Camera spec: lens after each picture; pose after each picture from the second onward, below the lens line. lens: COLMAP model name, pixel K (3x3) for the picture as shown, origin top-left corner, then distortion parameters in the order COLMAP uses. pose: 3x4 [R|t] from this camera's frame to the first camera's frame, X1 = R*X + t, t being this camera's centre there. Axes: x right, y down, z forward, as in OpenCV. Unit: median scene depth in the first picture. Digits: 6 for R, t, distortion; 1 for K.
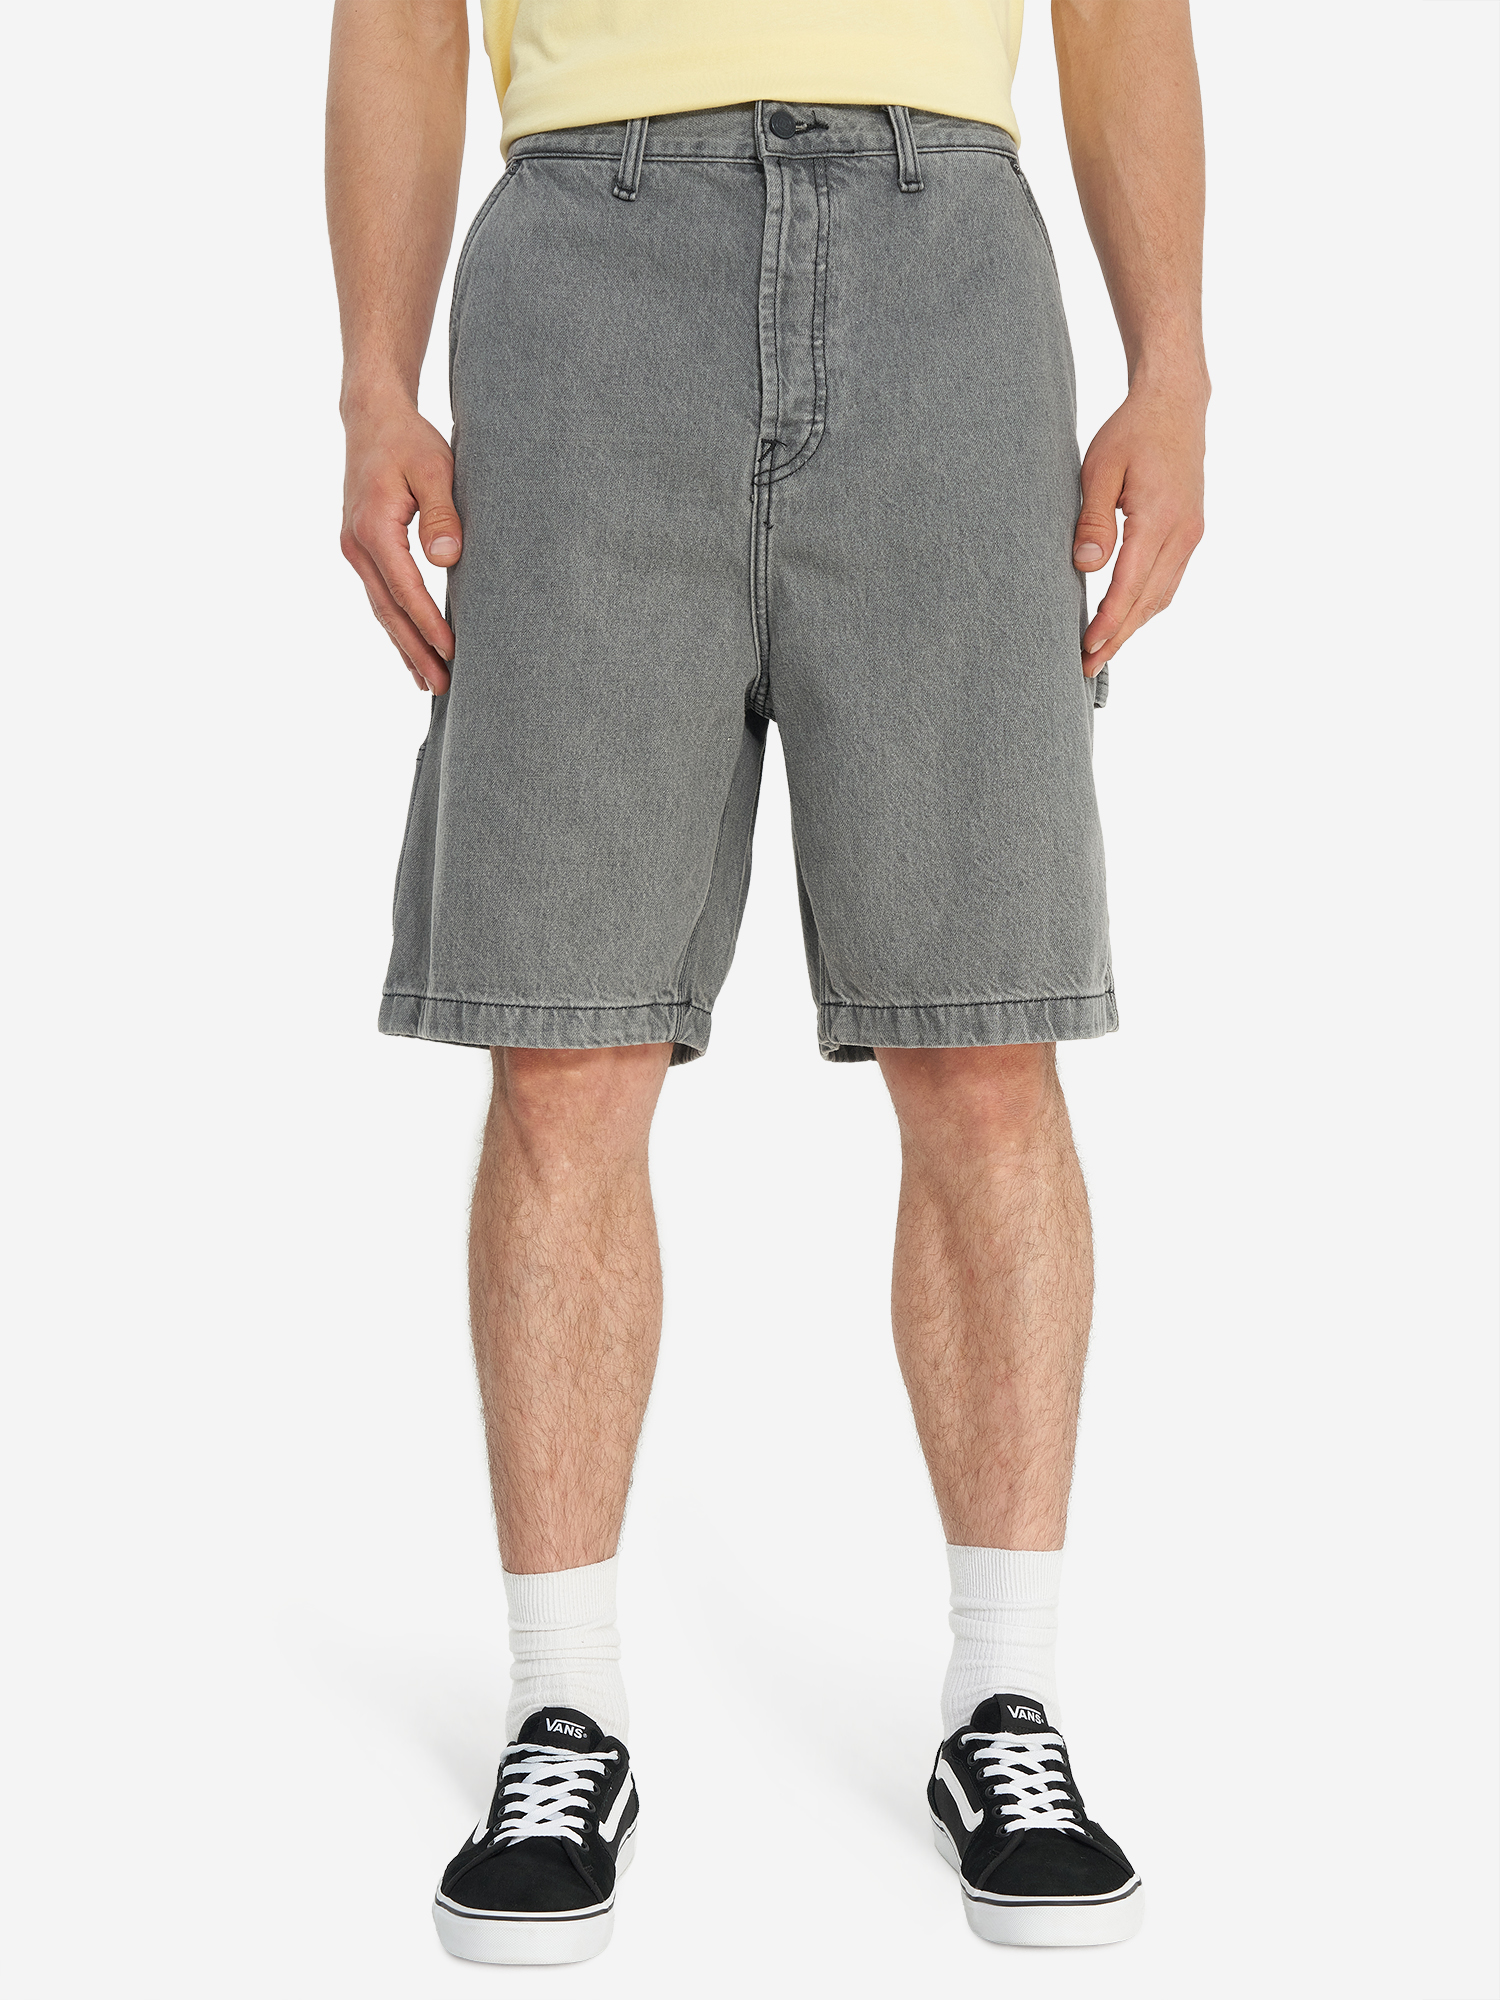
lens RADIAL K [[2861.7, 0, 750.2], [0, 2861.7, 999.2], [0, 0, 1]] dist [-0.010797, 0.000000]
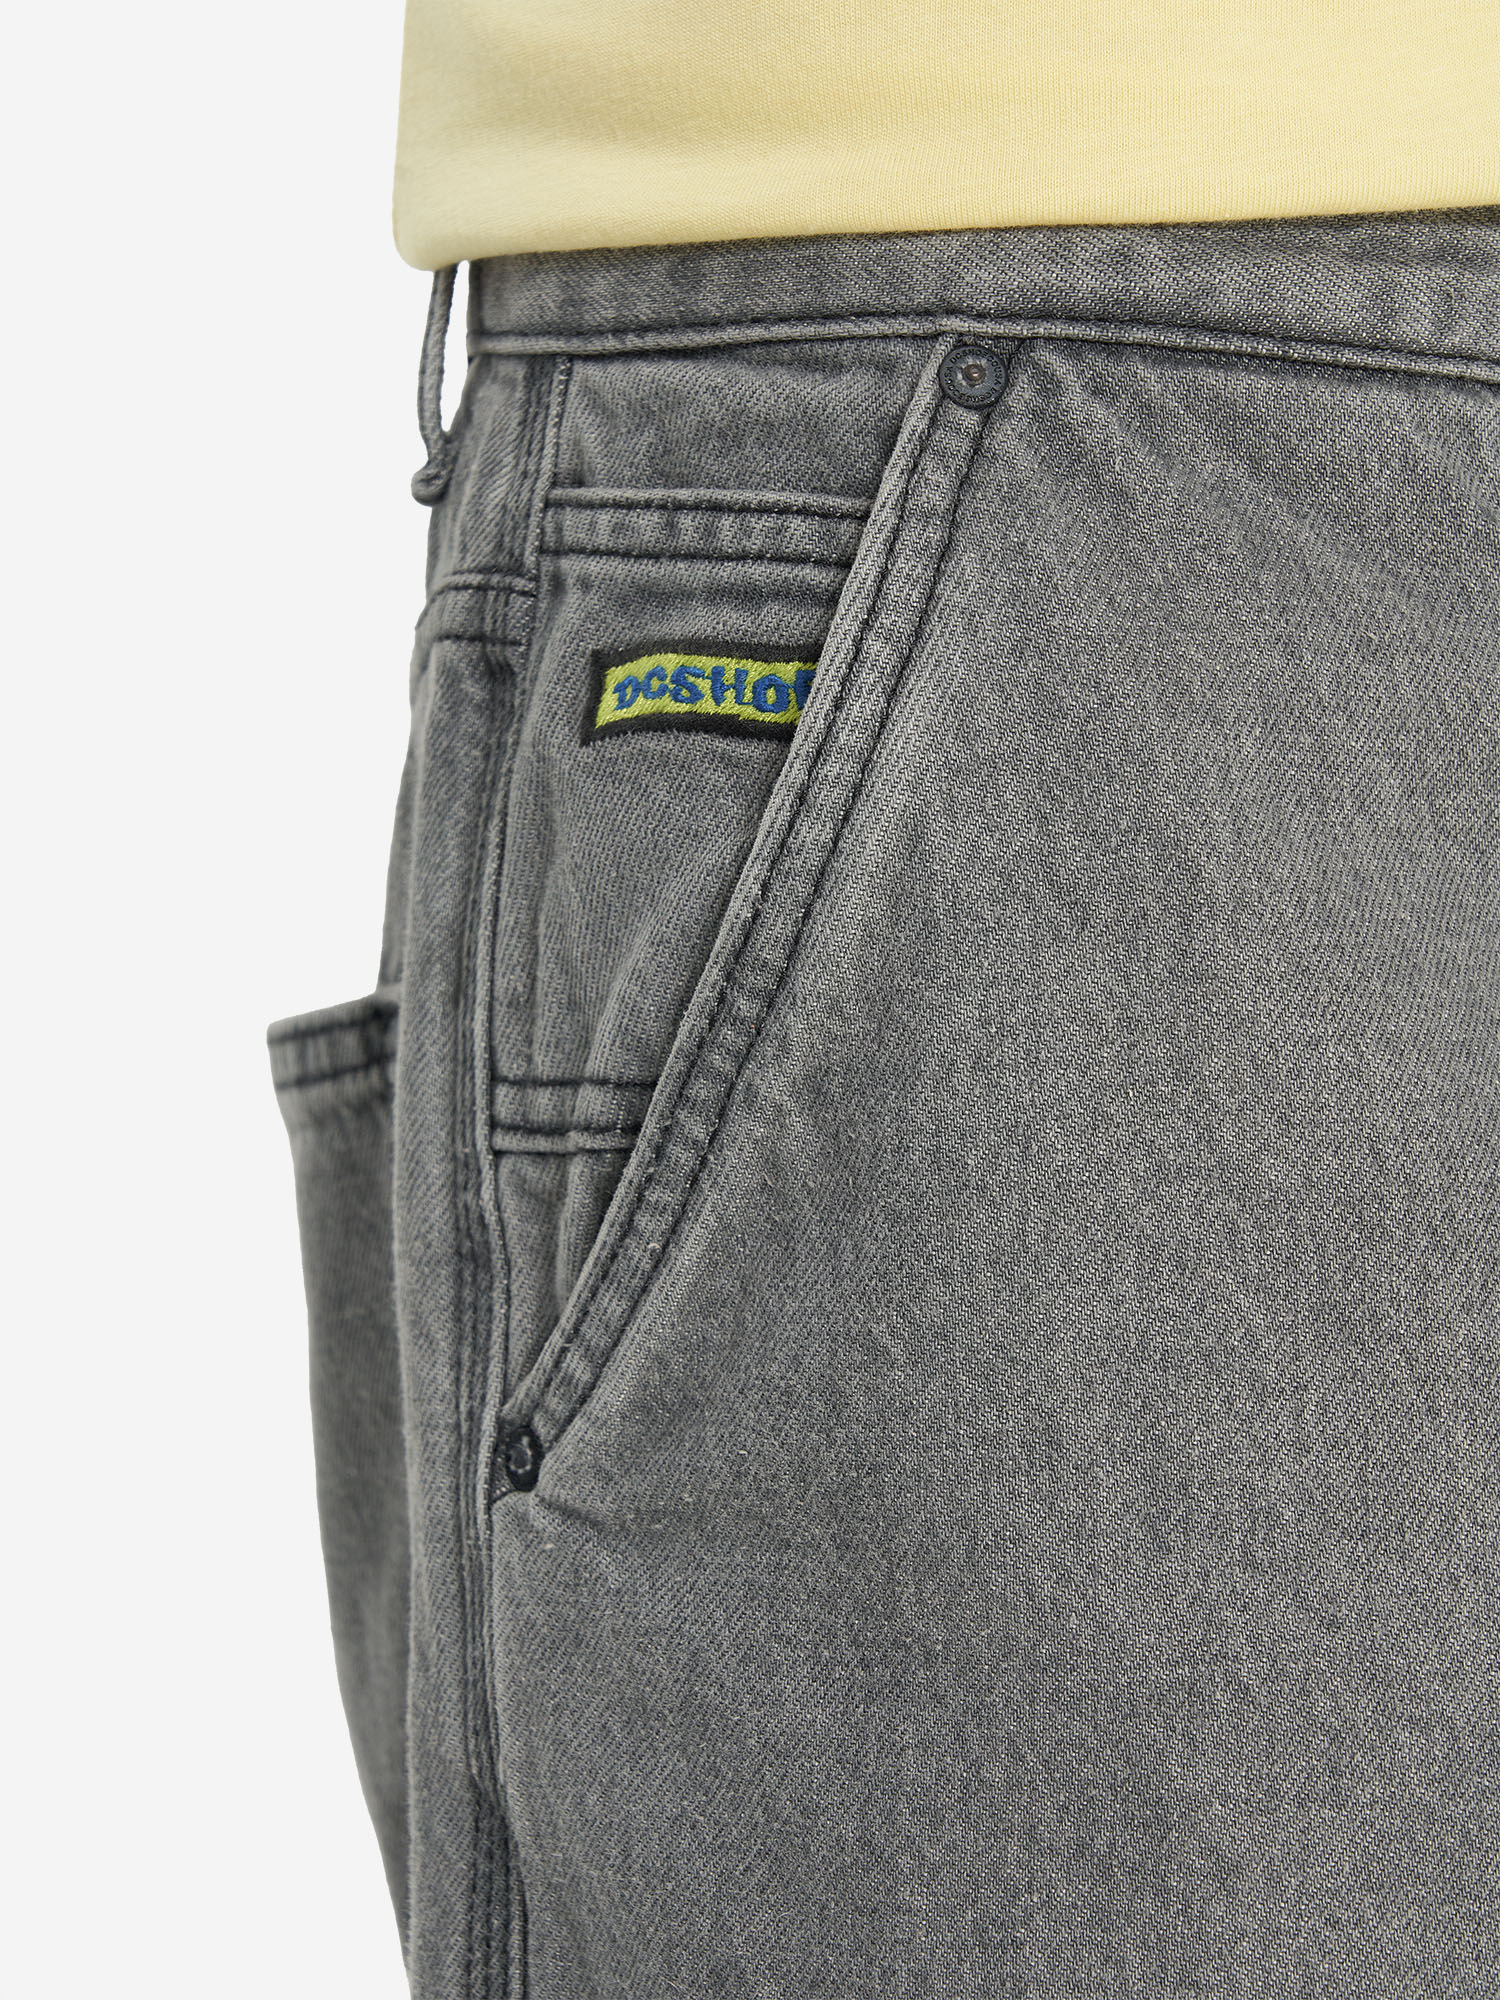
lens RADIAL K [[4431.7, 0, 749.9], [0, 4431.7, 1000.4], [0, 0, 1]] dist [0.142553, 0.000000]
pose [[0.661367, -0.140747, 0.736739, -0.349205], [0.075018, 0.989724, 0.121734, -0.292347], [-0.746302, -0.025242, 0.665129, 0.809167]]
